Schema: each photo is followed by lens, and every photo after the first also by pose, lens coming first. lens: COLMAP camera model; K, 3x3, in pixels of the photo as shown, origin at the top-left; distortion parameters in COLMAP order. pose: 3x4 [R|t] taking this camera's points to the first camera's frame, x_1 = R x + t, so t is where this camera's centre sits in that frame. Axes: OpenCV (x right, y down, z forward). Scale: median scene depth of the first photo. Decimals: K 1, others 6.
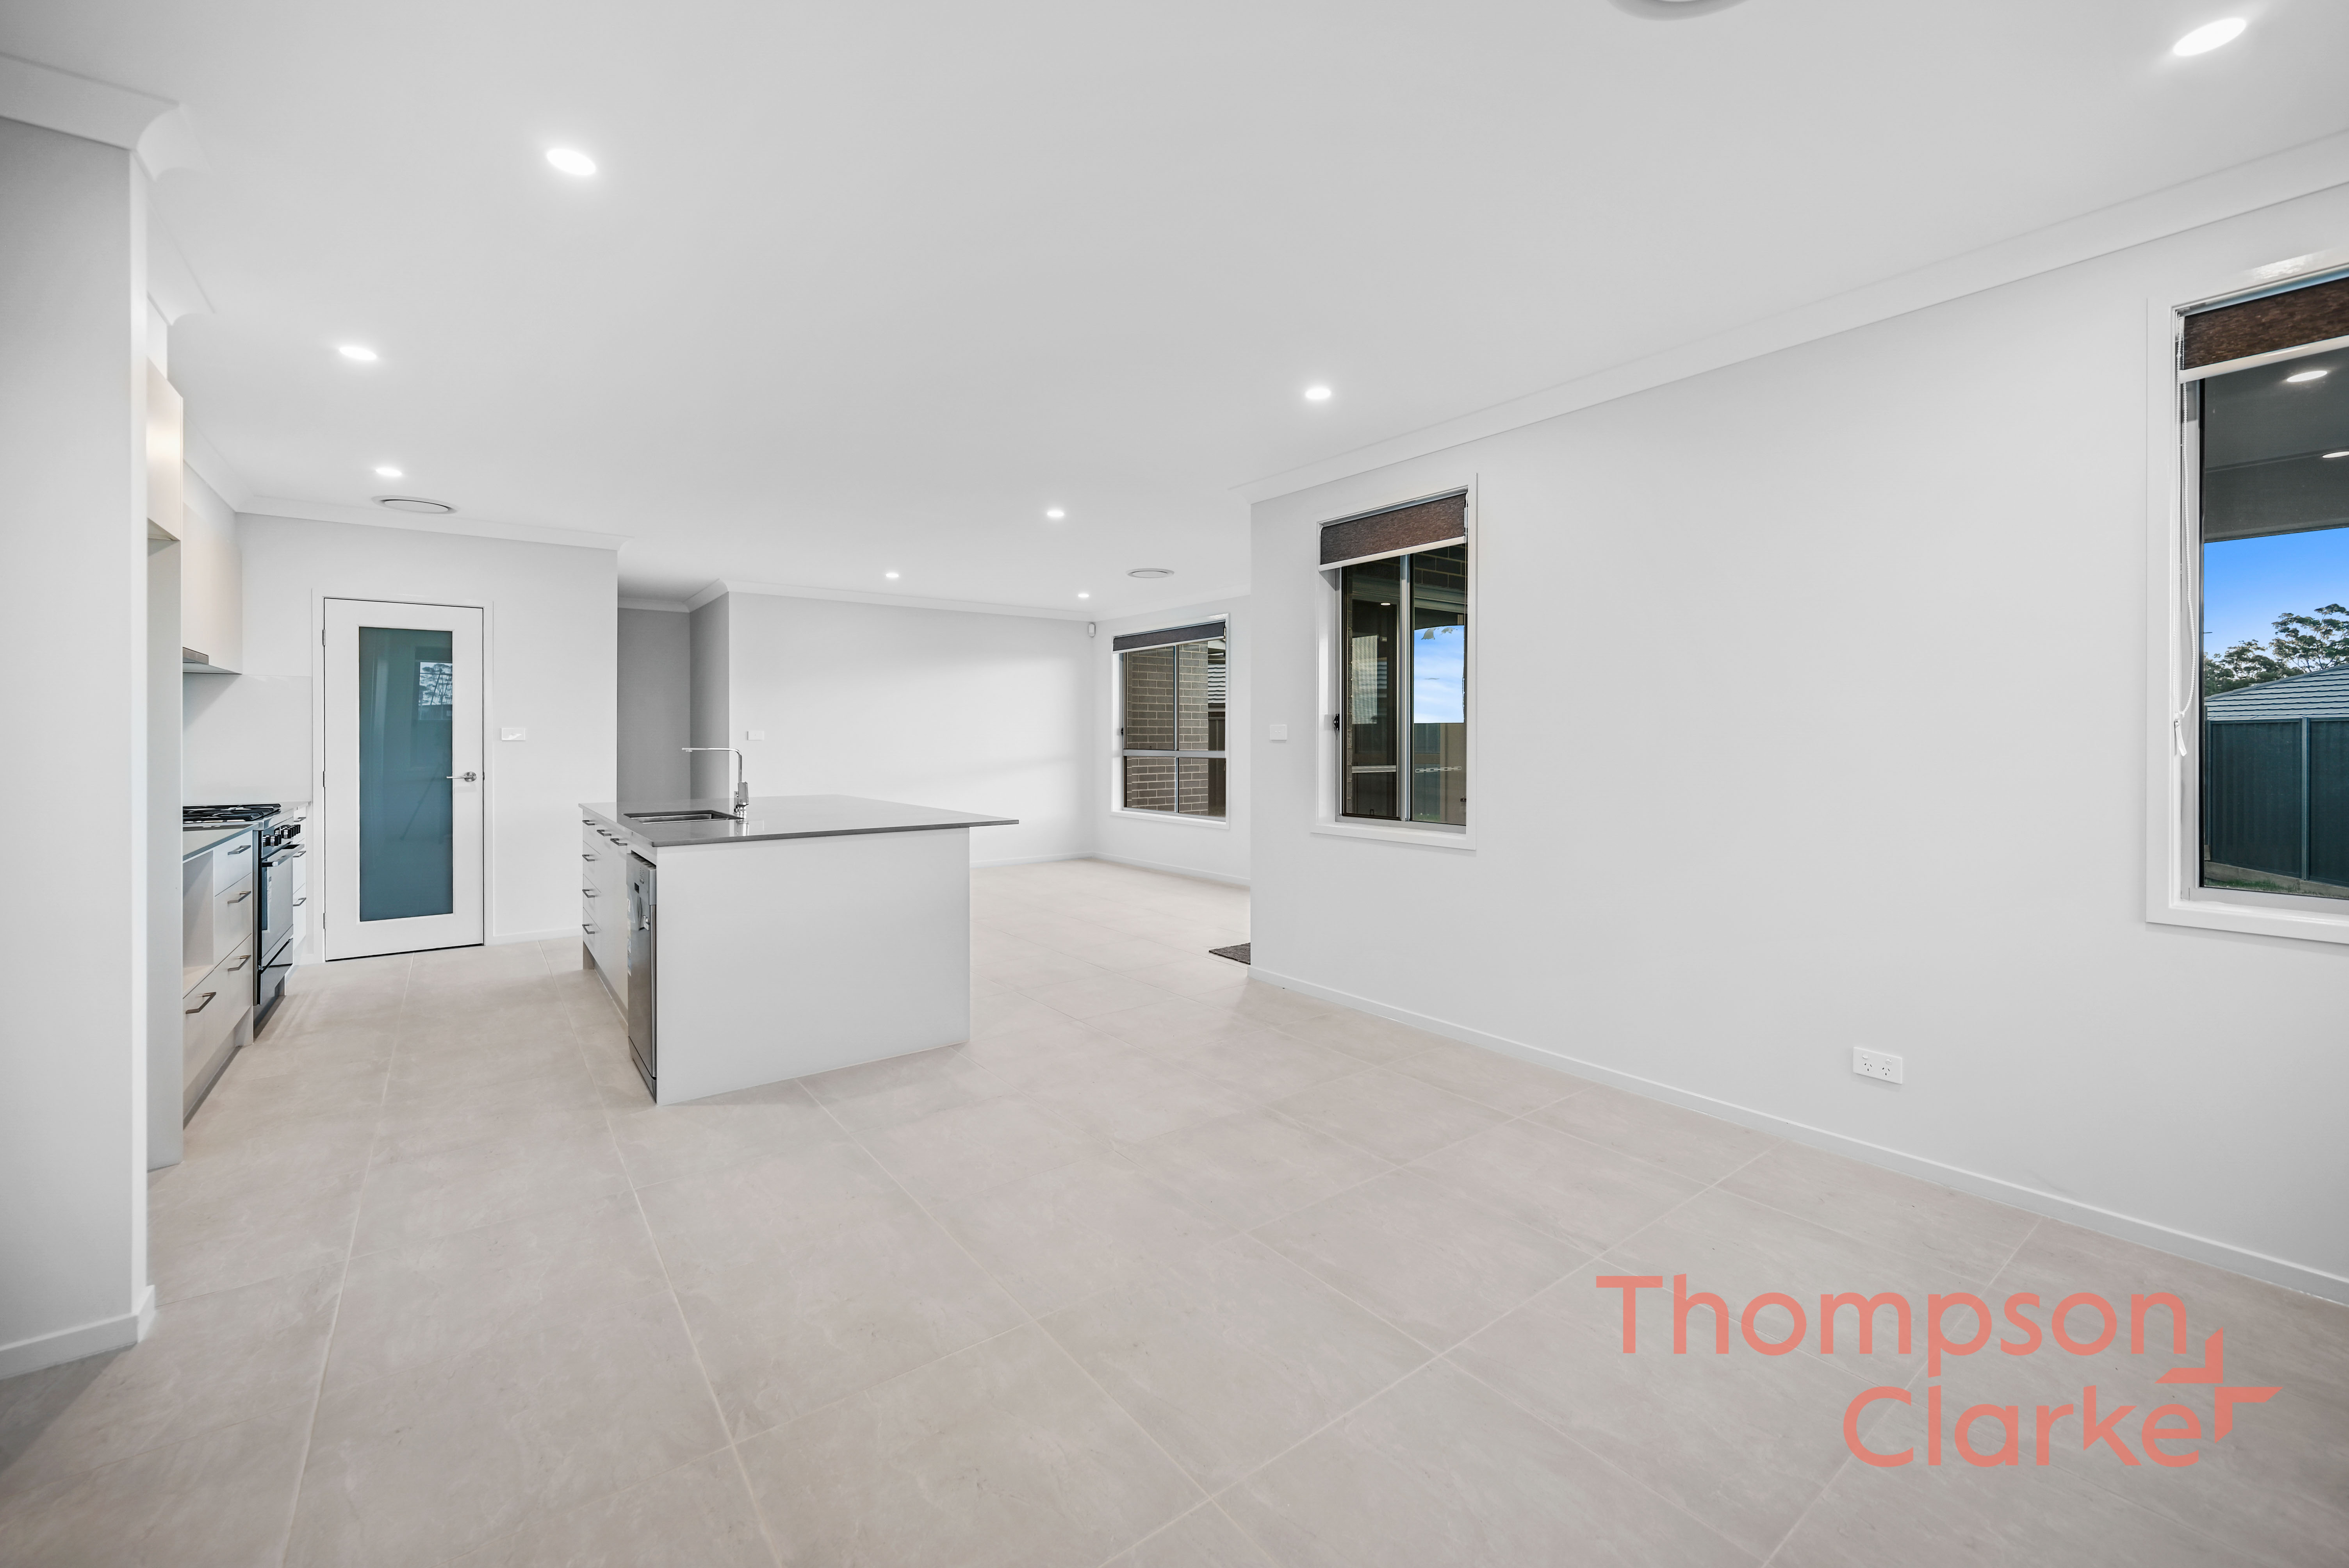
lens RADIAL K [[948.8, 0, 1173.9], [0, 948.8, 731.9], [0, 0, 1]] dist [0.000203, 0.000014]
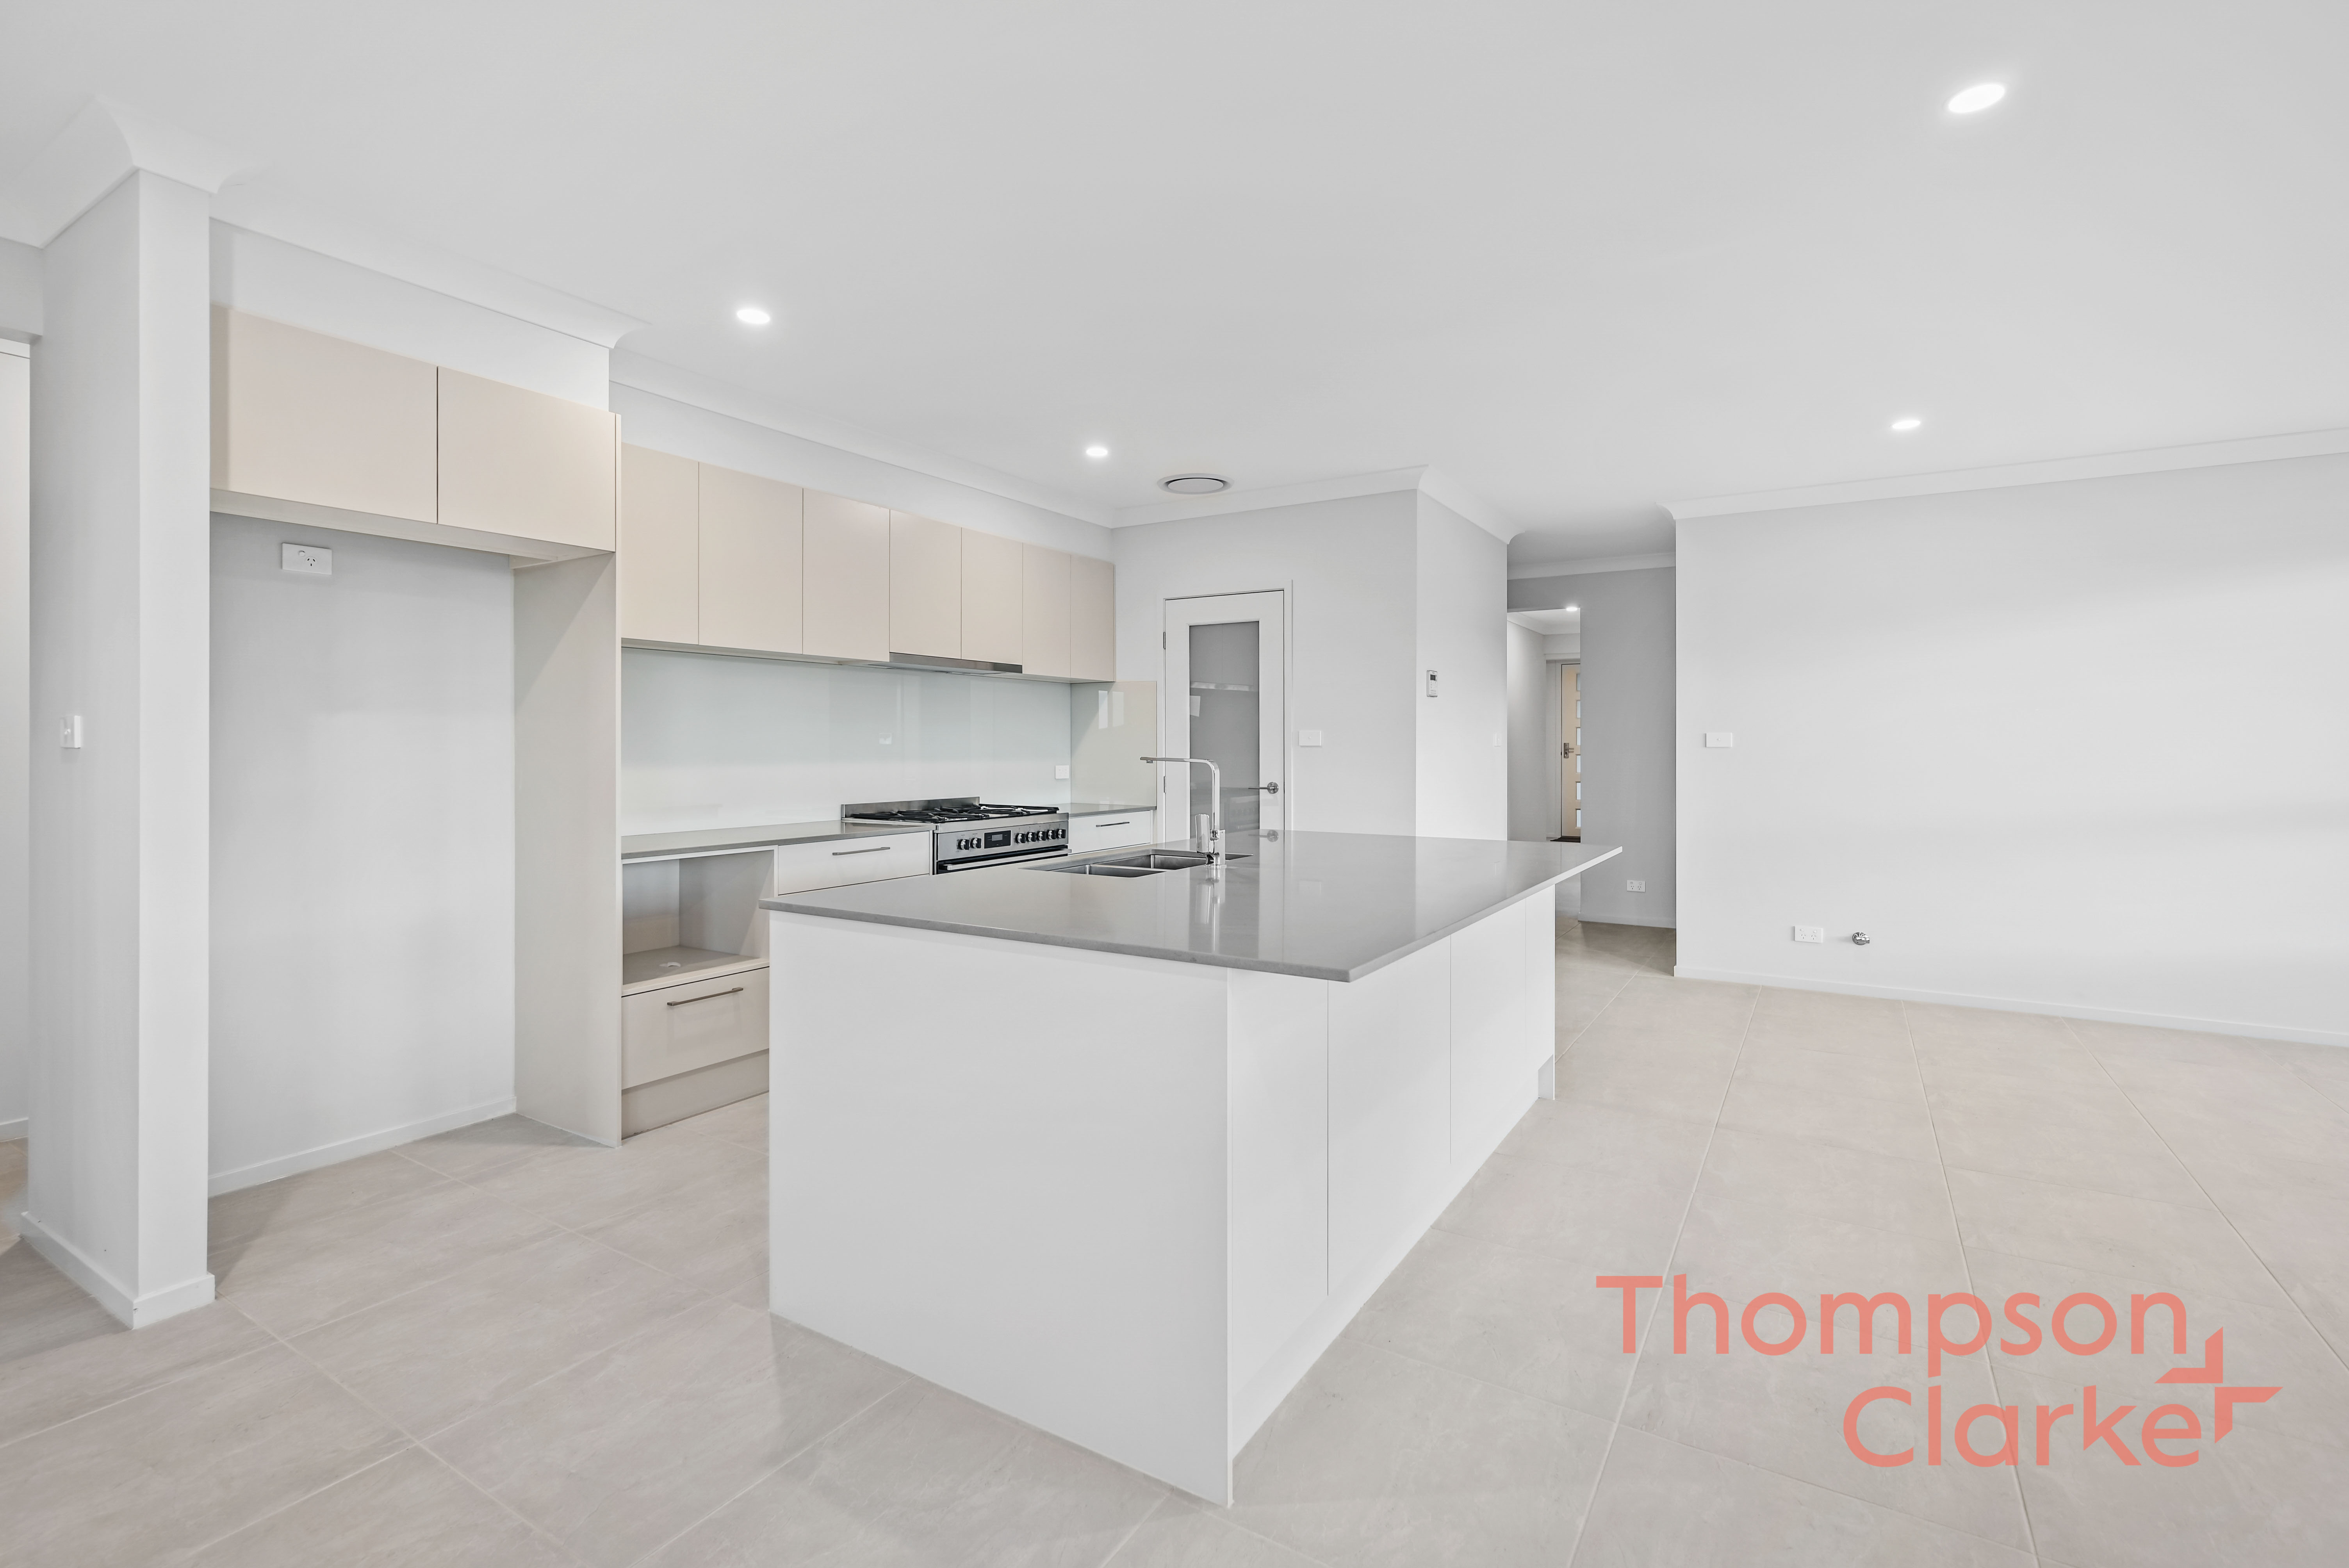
lens RADIAL K [[1079.3, 0, 1173.1], [0, 1079.3, 723.6], [0, 0, 1]] dist [-0.000873, -0.000315]
pose [[0.360936, -0.021557, -0.932341, 0.139705], [0.001247, 0.999743, -0.022633, 0.012181], [0.932590, 0.007006, 0.360870, 0.597087]]
